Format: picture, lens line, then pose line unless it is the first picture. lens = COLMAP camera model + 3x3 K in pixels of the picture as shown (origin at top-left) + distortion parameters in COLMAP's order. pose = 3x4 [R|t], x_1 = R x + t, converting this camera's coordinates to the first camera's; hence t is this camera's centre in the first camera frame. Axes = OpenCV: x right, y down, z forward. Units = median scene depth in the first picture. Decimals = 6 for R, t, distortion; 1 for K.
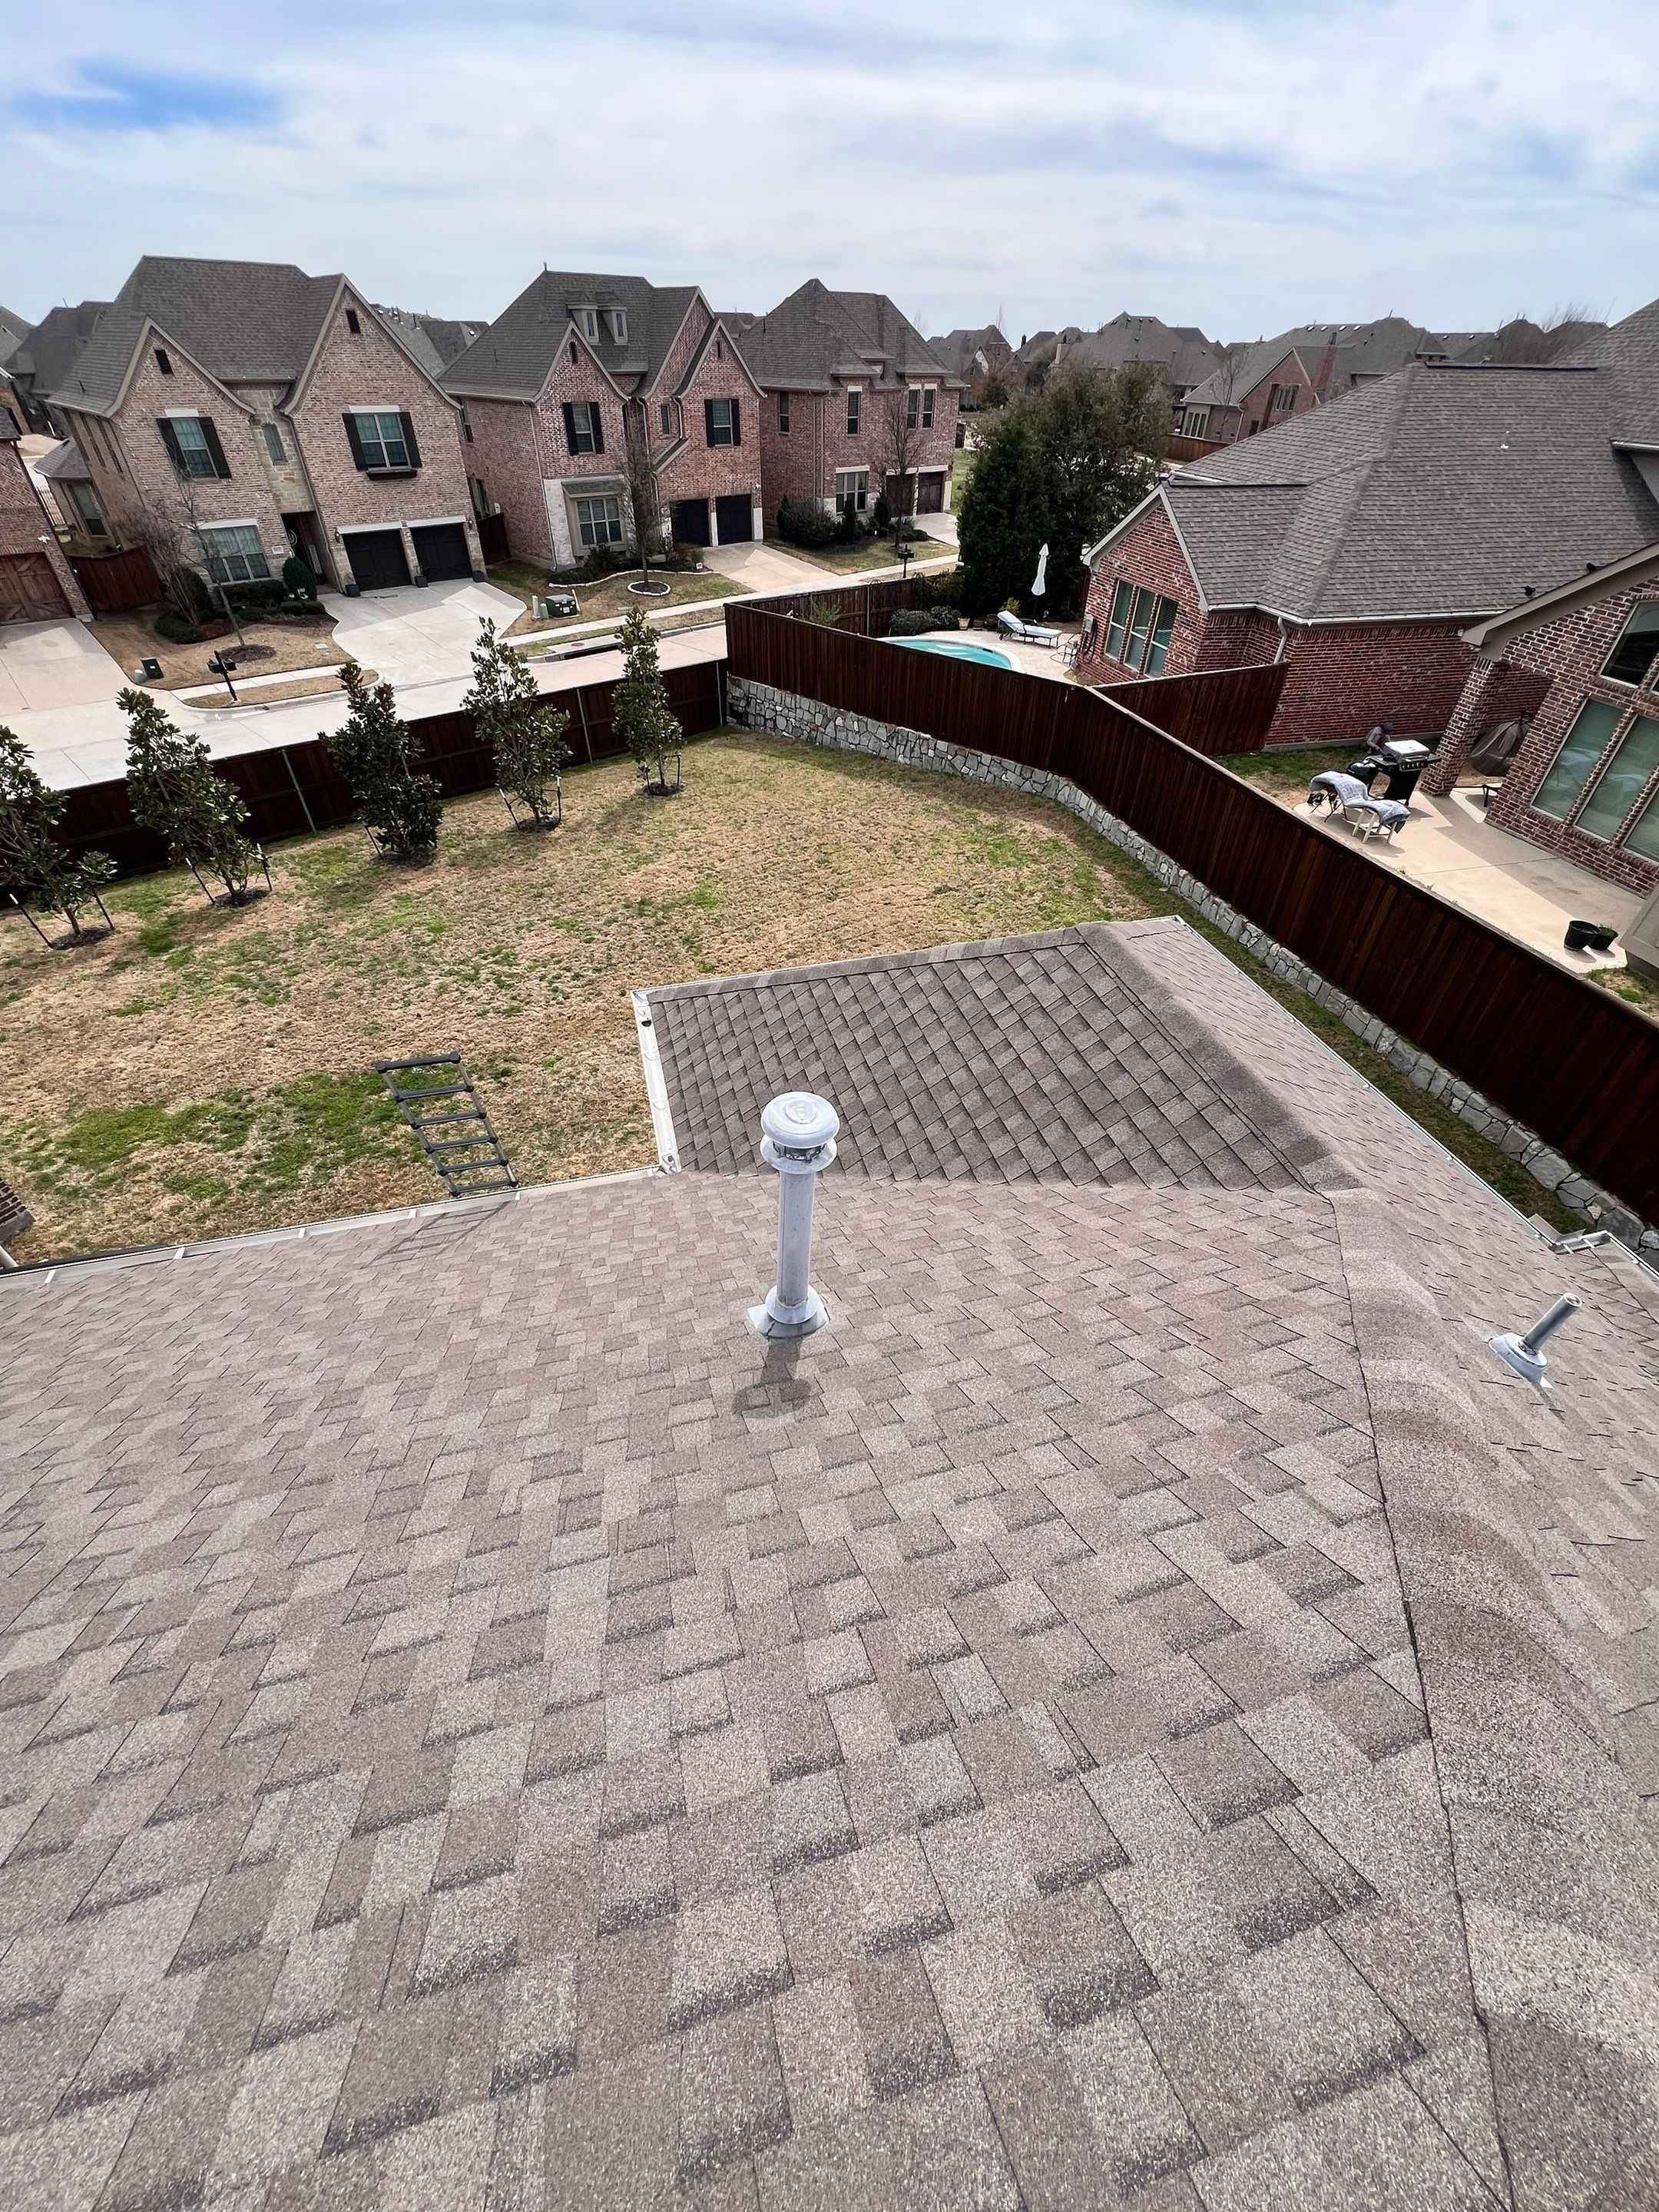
lens RADIAL K [[888.0, 0, 836.1], [0, 888.0, 1100.9], [0, 0, 1]] dist [-0.001875, 0.000590]
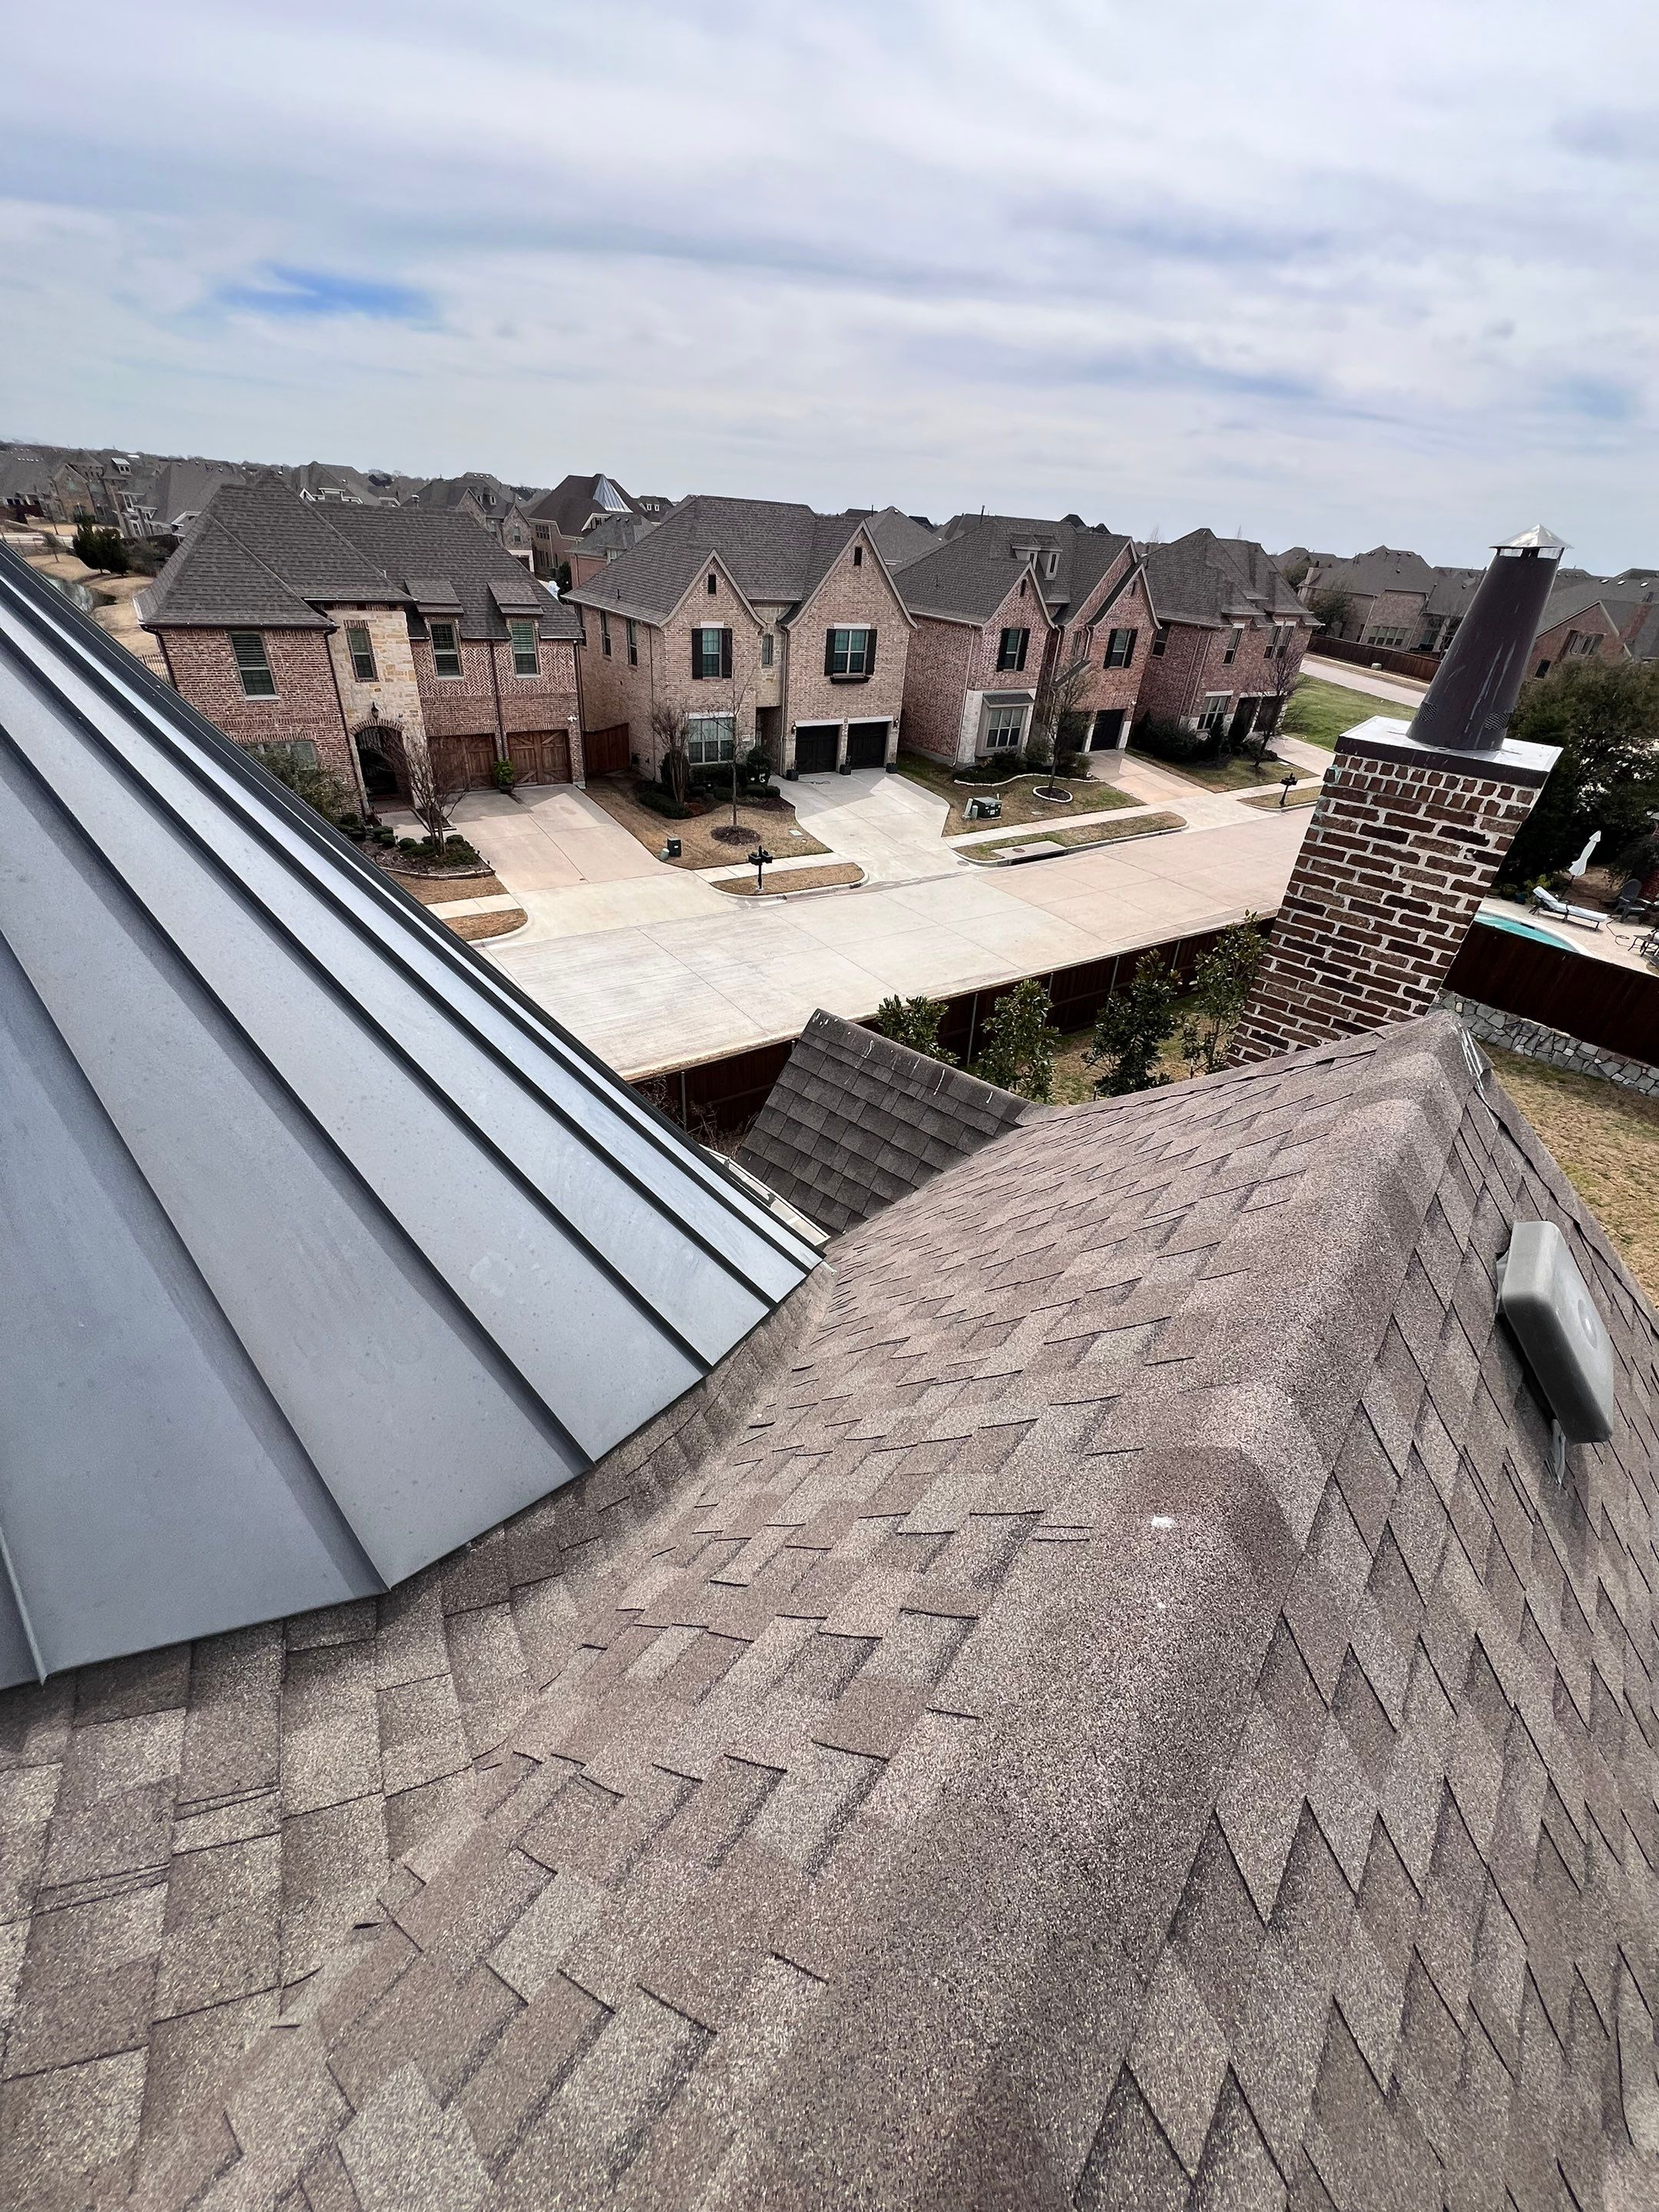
lens RADIAL K [[889.5, 0, 832.2], [0, 889.5, 1101.1], [0, 0, 1]] dist [-0.003193, 0.001111]
pose [[0.986935, 0.129178, -0.096291, -0.673599], [-0.140377, 0.982750, -0.120399, -0.125802], [0.079077, 0.132343, 0.988045, -0.016077]]
